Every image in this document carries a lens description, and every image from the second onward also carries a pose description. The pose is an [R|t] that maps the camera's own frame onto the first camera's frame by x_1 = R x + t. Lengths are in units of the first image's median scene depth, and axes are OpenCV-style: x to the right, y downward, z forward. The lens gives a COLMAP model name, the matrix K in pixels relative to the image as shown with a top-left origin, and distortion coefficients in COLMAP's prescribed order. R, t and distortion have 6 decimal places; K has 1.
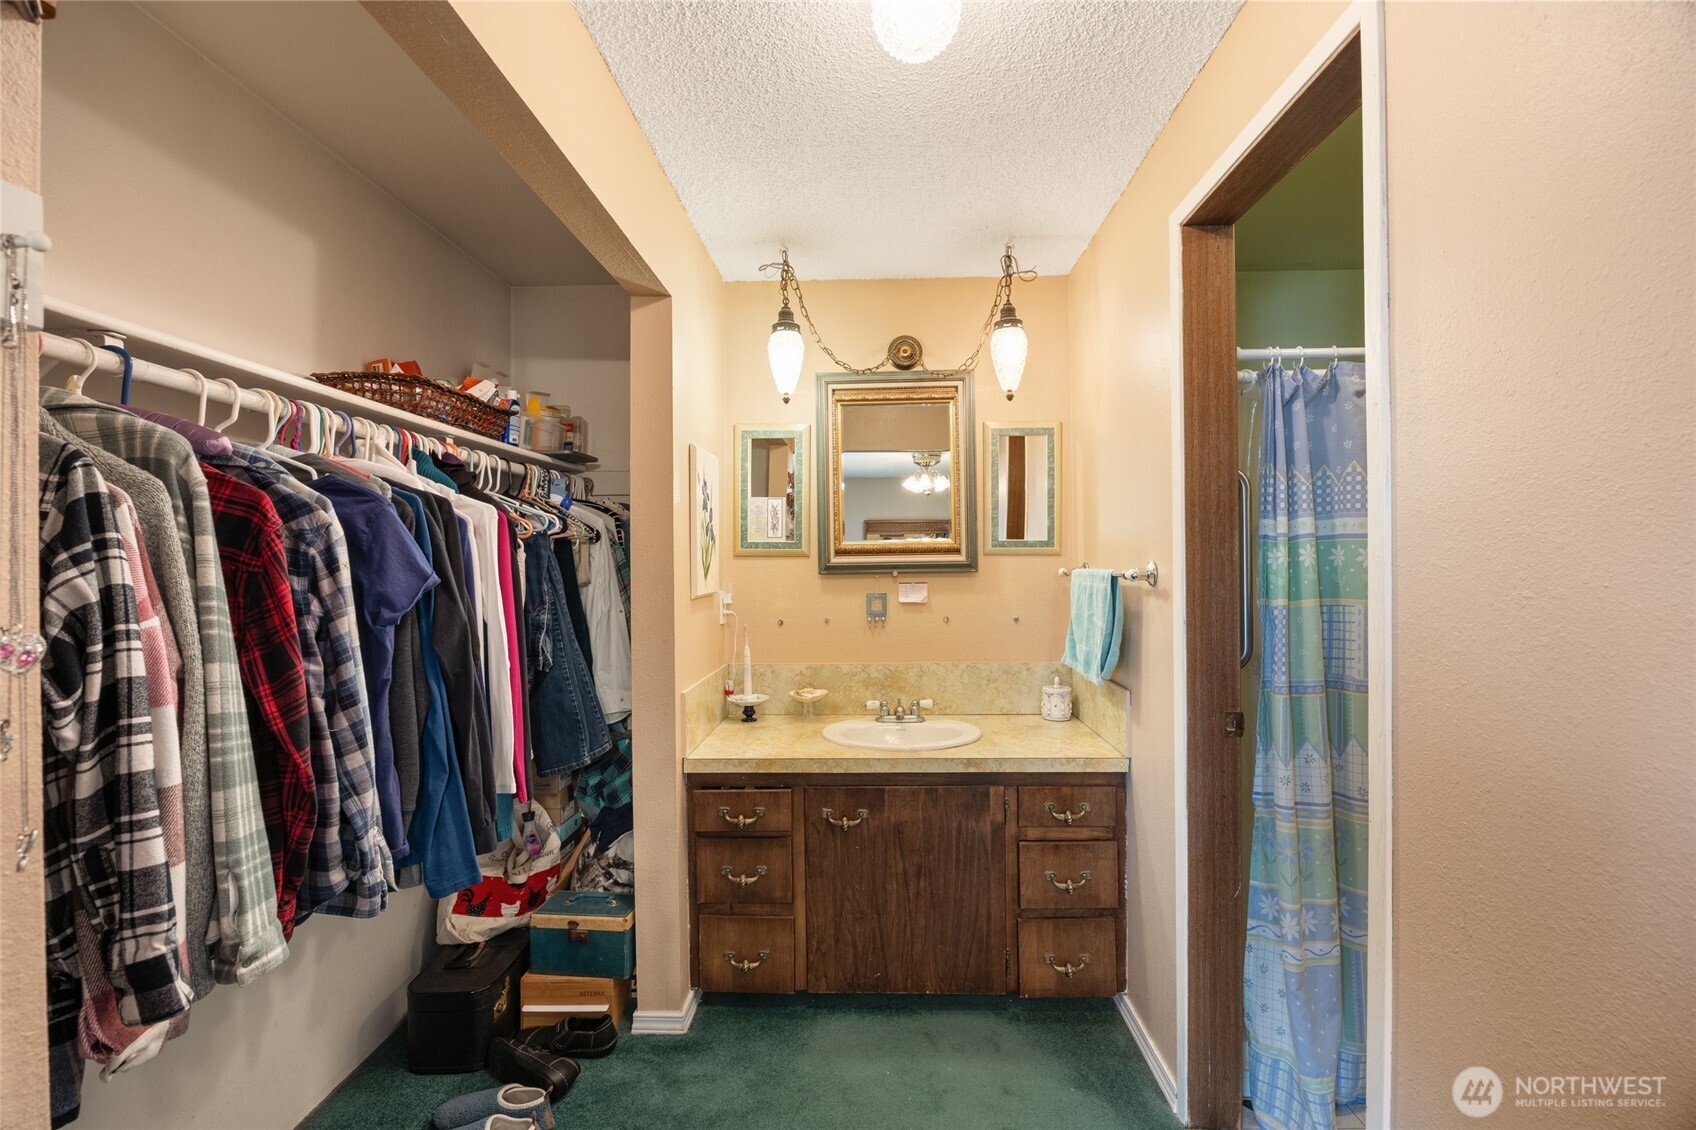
lens RADIAL K [[715.6, 0, 850.4], [0, 715.6, 566.0], [0, 0, 1]] dist [-0.020289, 0.000219]
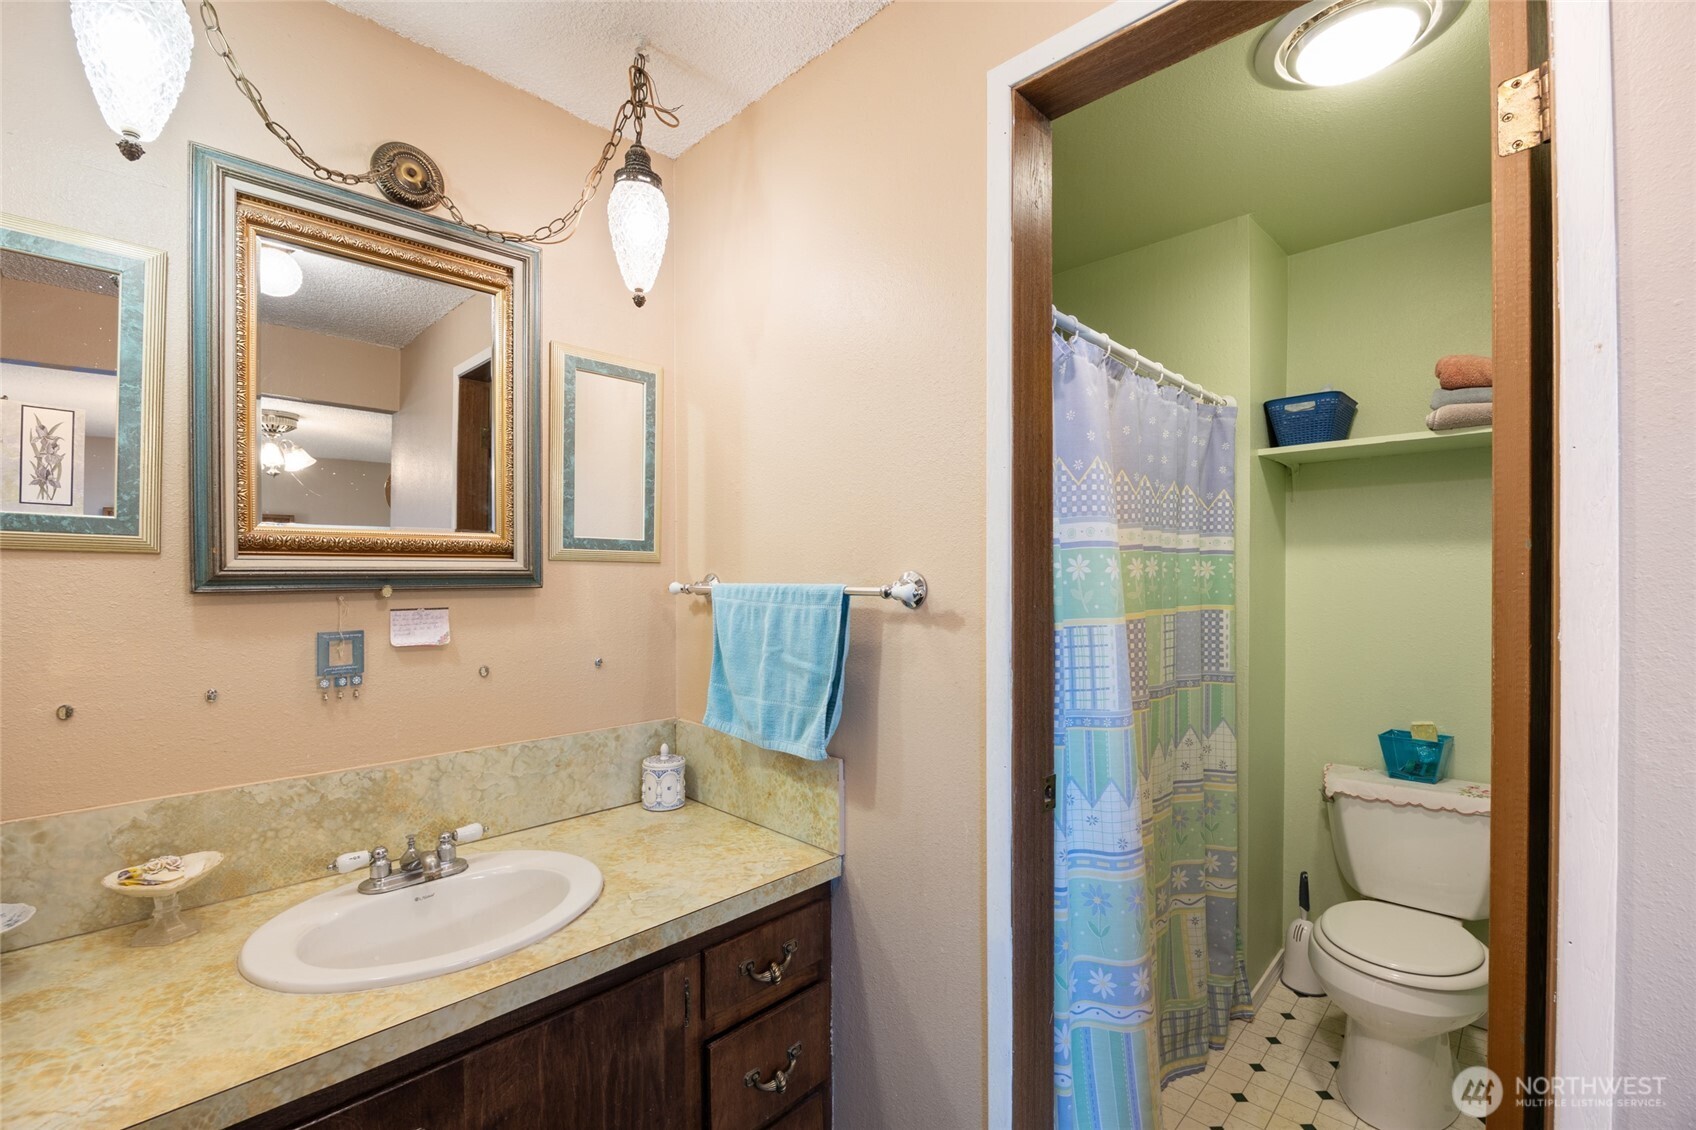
lens RADIAL K [[732.8, 0, 850.5], [0, 732.8, 582.0], [0, 0, 1]] dist [-0.018074, 0.000618]
pose [[0.670386, 0.003877, 0.742003, -0.103550], [-0.004349, 0.999990, -0.001296, 0.002778], [-0.742000, -0.002358, 0.670396, 0.399734]]
